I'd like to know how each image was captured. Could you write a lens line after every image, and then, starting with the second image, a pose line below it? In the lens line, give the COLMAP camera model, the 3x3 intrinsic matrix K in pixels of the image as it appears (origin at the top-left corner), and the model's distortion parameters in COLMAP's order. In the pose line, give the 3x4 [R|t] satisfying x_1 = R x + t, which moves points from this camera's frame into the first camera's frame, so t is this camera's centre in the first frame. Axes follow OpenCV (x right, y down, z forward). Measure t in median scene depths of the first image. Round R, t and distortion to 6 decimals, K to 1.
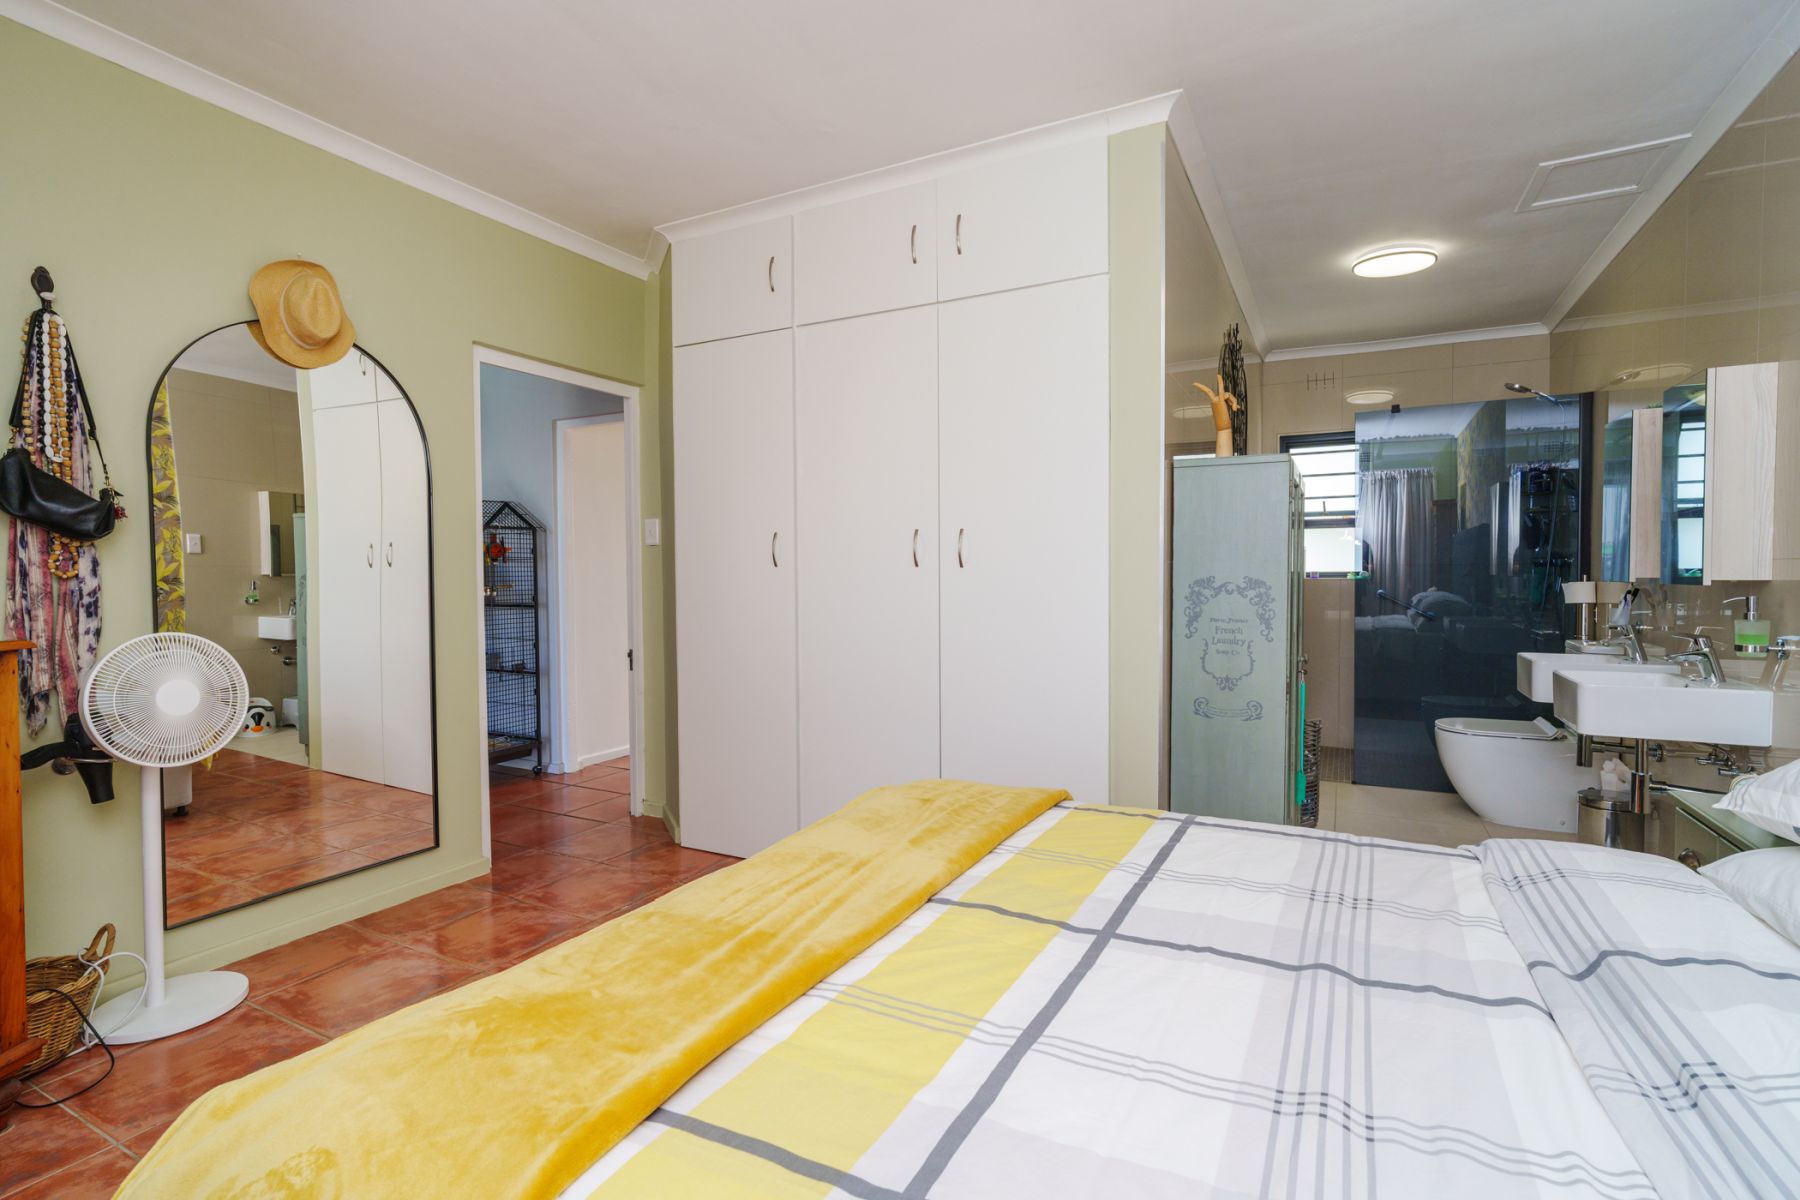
lens RADIAL K [[854.1, 0, 910.7], [0, 854.1, 597.2], [0, 0, 1]] dist [-0.014524, 0.005782]
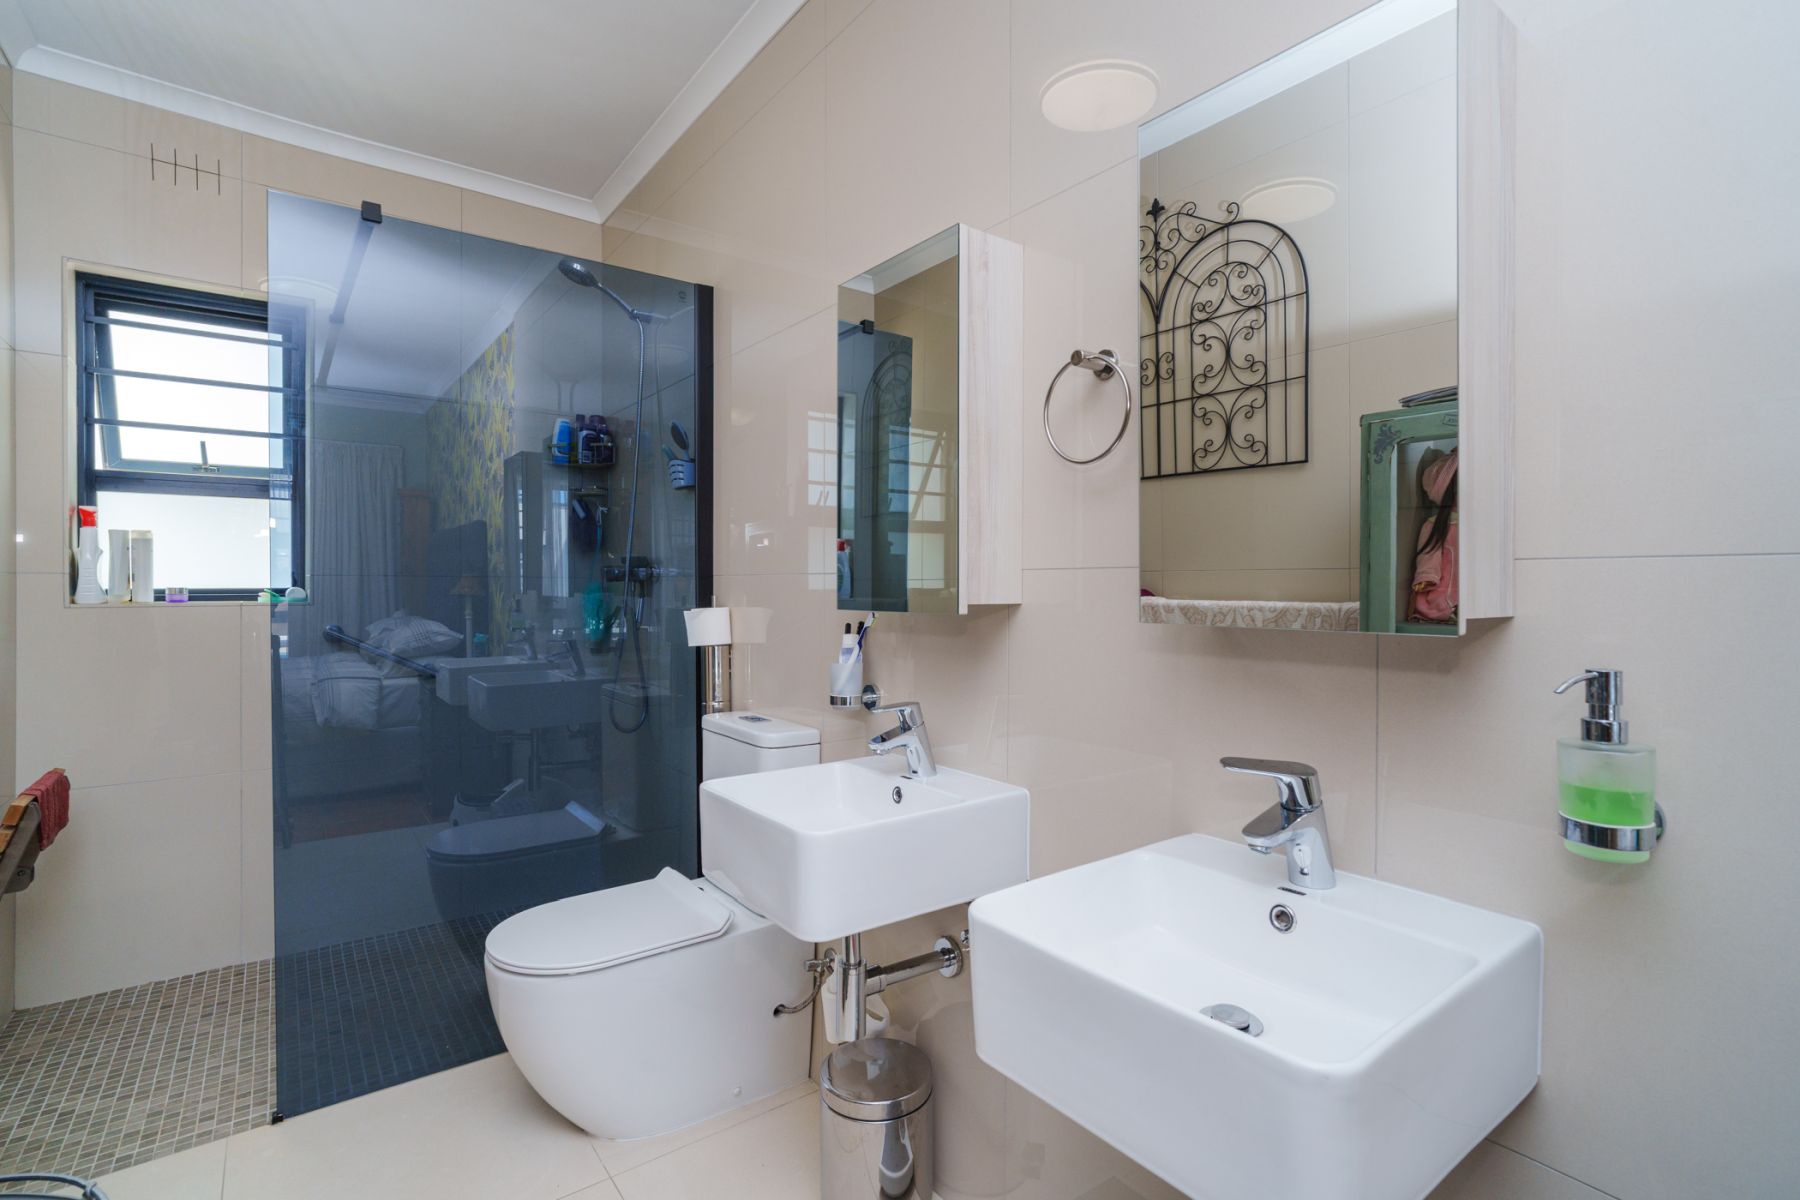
lens RADIAL K [[854.1, 0, 915.6], [0, 854.1, 595.4], [0, 0, 1]] dist [-0.014524, 0.005782]
pose [[0.436727, -0.003311, 0.899588, 0.275015], [0.023668, 0.999689, -0.007811, -0.014973], [-0.899283, 0.024703, 0.436670, 0.514313]]
